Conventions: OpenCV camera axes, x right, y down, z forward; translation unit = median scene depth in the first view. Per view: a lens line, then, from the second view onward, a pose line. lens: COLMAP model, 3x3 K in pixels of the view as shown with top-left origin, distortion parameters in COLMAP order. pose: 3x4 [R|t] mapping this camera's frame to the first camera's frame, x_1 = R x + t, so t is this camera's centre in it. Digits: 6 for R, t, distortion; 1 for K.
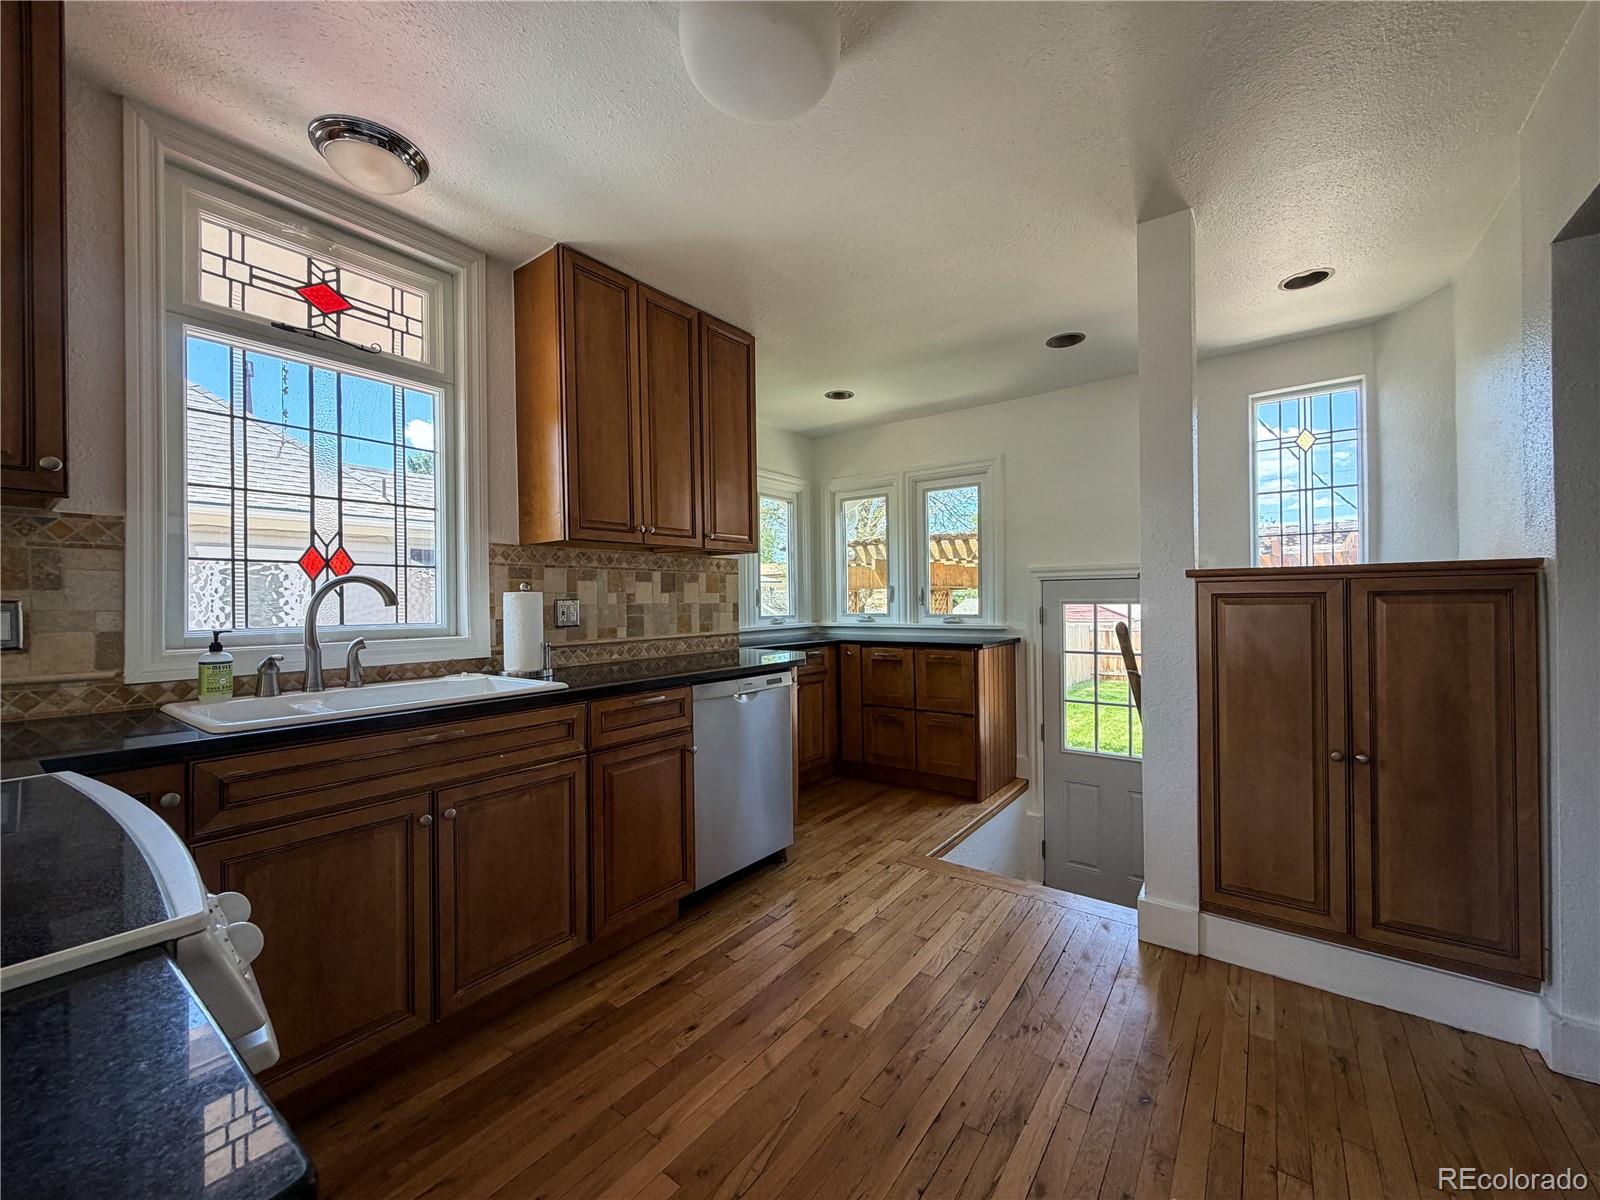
lens RADIAL K [[640.6, 0, 794.6], [0, 640.6, 599.1], [0, 0, 1]] dist [-0.000566, 0.000529]
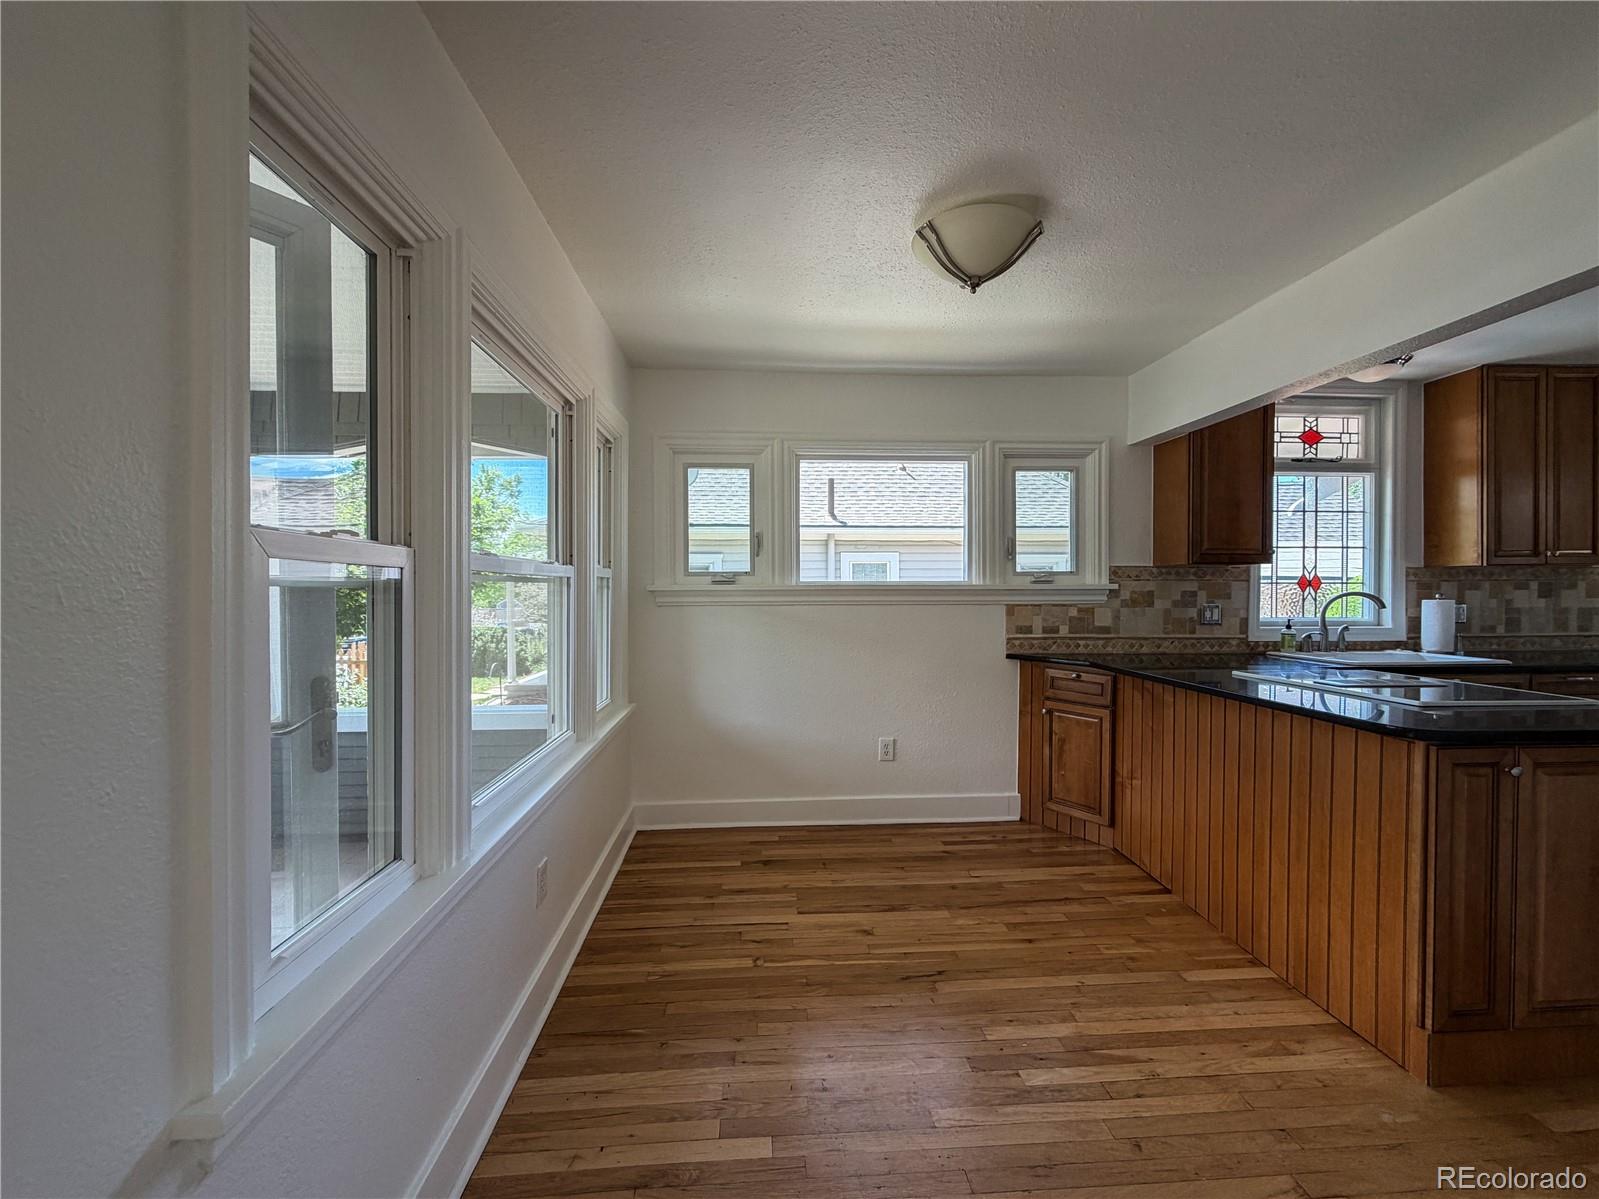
lens RADIAL K [[640.2, 0, 793.3], [0, 640.2, 601.2], [0, 0, 1]] dist [-0.000566, 0.000529]
pose [[0.646933, 0.023632, -0.762181, -0.257957], [-0.002739, 0.999585, 0.028668, -0.047216], [0.762542, -0.016459, 0.646729, -1.168286]]
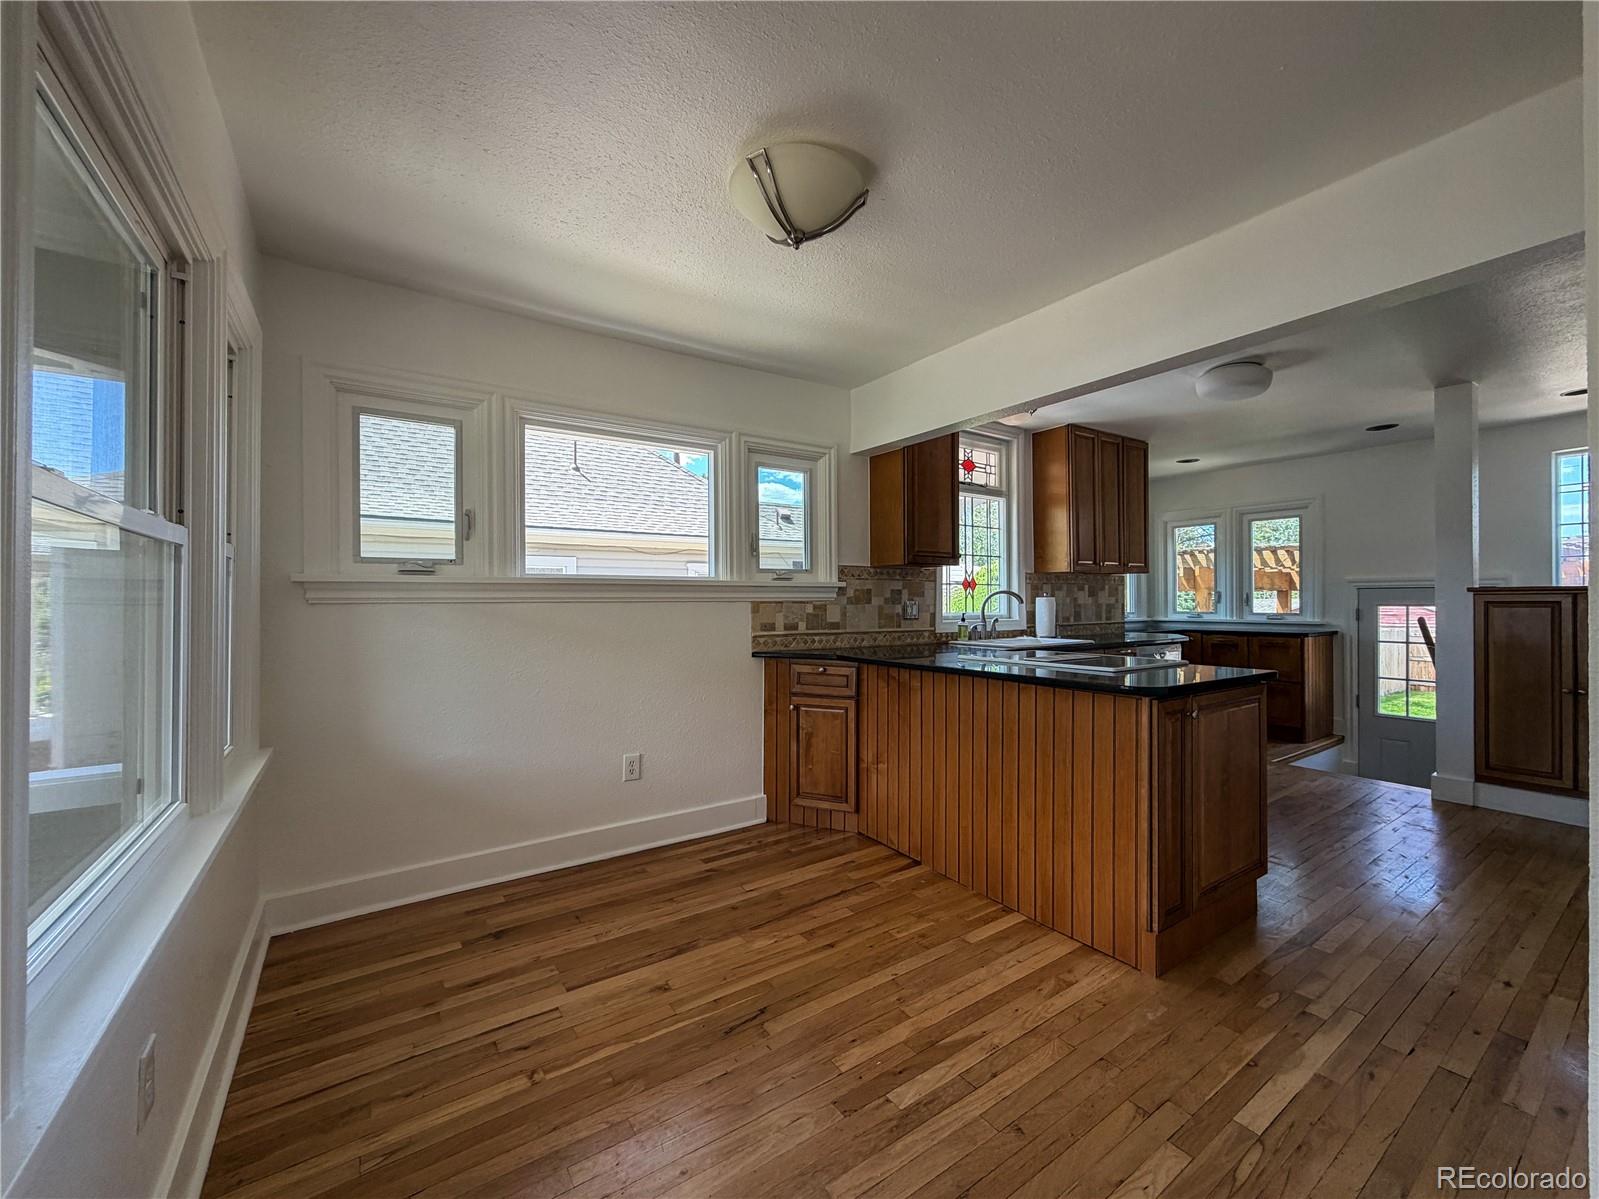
lens RADIAL K [[640.2, 0, 795.7], [0, 640.2, 598.7], [0, 0, 1]] dist [-0.000566, 0.000529]
pose [[0.944222, 0.006477, -0.329247, -0.506550], [-0.005712, 0.999978, 0.003291, -0.009084], [0.329261, -0.001227, 0.944238, -1.166361]]
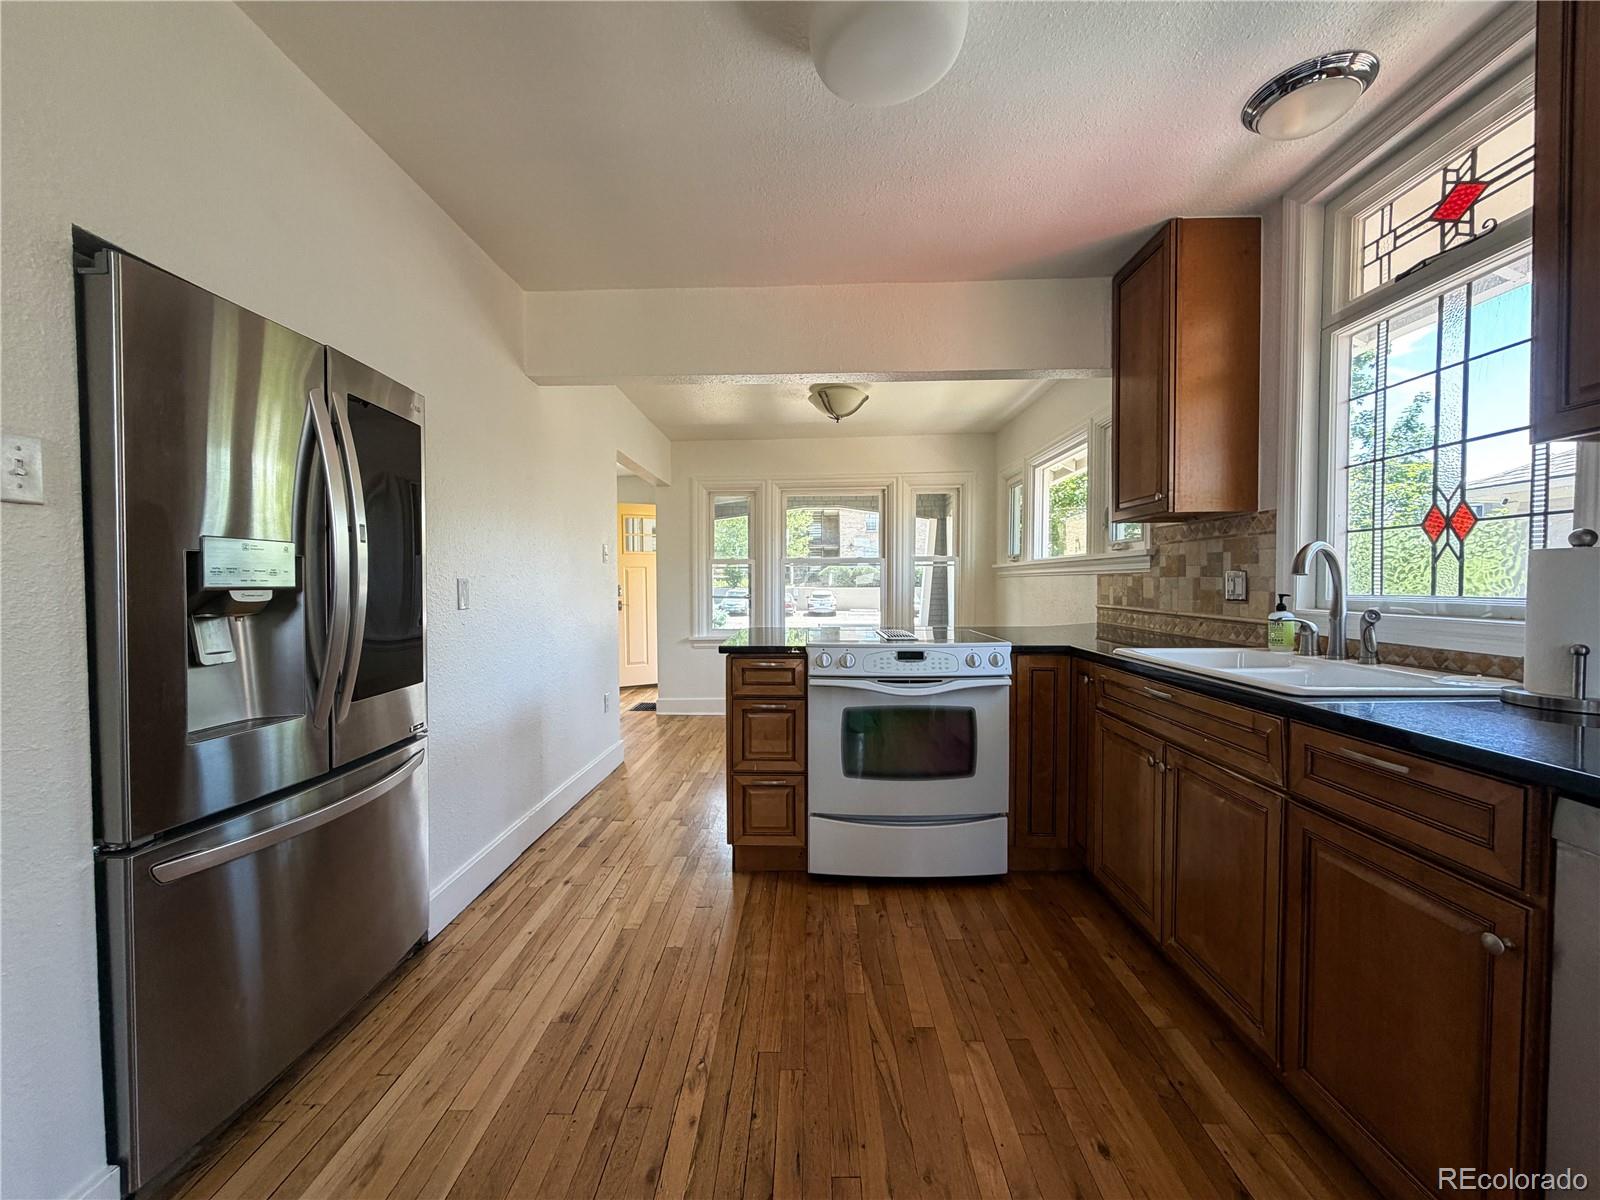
lens RADIAL K [[640.6, 0, 795.3], [0, 640.6, 597.6], [0, 0, 1]] dist [-0.000566, 0.000529]
pose [[-0.818007, 0.028791, -0.574487, 0.411794], [0.016732, 0.999515, 0.026267, 0.005926], [0.574965, 0.011874, -0.818092, 1.067837]]
